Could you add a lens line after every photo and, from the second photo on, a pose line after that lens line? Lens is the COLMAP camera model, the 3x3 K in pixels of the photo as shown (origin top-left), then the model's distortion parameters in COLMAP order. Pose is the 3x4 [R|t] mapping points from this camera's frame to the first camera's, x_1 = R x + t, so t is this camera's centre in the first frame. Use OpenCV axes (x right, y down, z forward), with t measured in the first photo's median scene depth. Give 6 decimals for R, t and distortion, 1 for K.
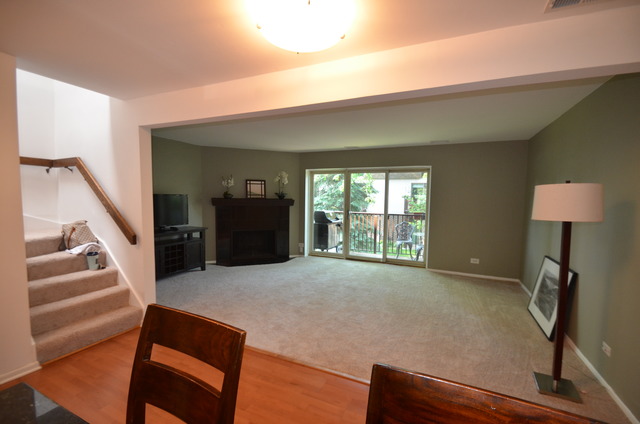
lens RADIAL K [[278.4, 0, 323.6], [0, 278.4, 218.4], [0, 0, 1]] dist [0.011959, -0.016541]
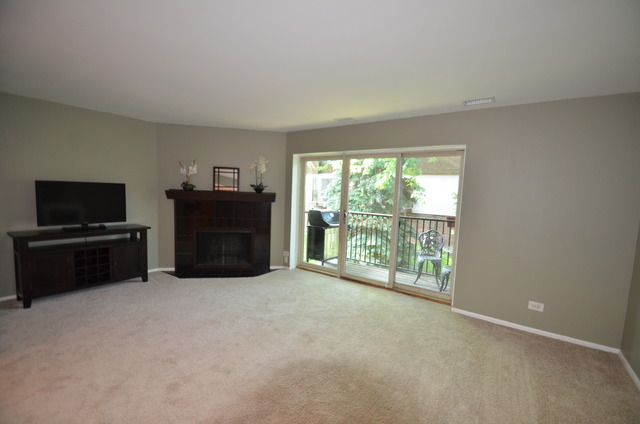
lens RADIAL K [[278.4, 0, 323.6], [0, 278.4, 218.4], [0, 0, 1]] dist [0.011959, -0.016541]
pose [[0.980675, 0.041646, -0.191158, 0.181332], [-0.039135, 0.999091, 0.016897, -0.020500], [0.191688, -0.009089, 0.981414, 0.297490]]
